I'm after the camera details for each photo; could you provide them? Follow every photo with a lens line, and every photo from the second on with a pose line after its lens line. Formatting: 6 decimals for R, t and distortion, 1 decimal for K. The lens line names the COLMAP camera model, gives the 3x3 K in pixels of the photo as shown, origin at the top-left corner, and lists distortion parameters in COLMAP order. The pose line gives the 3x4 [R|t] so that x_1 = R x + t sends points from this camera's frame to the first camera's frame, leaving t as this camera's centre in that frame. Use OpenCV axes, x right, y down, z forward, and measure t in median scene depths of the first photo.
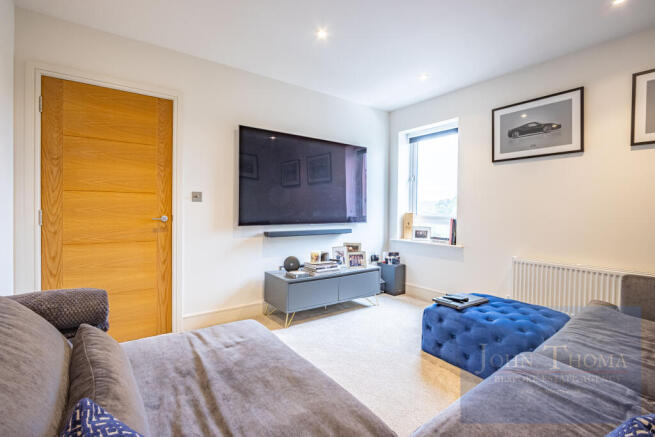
lens RADIAL K [[308.0, 0, 324.8], [0, 308.0, 214.7], [0, 0, 1]] dist [-0.001927, -0.000285]
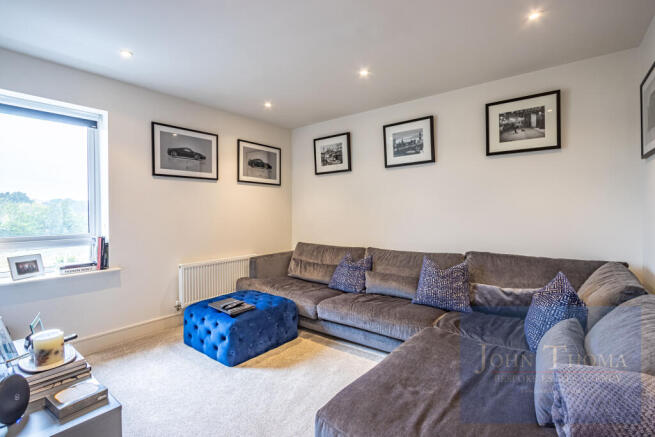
lens RADIAL K [[308.0, 0, 324.8], [0, 308.0, 214.7], [0, 0, 1]] dist [-0.001927, -0.000285]
pose [[-0.251776, -0.022781, 0.967517, -0.563358], [0.020829, 0.999364, 0.028951, -0.062743], [-0.967561, 0.027441, -0.251141, 0.734795]]
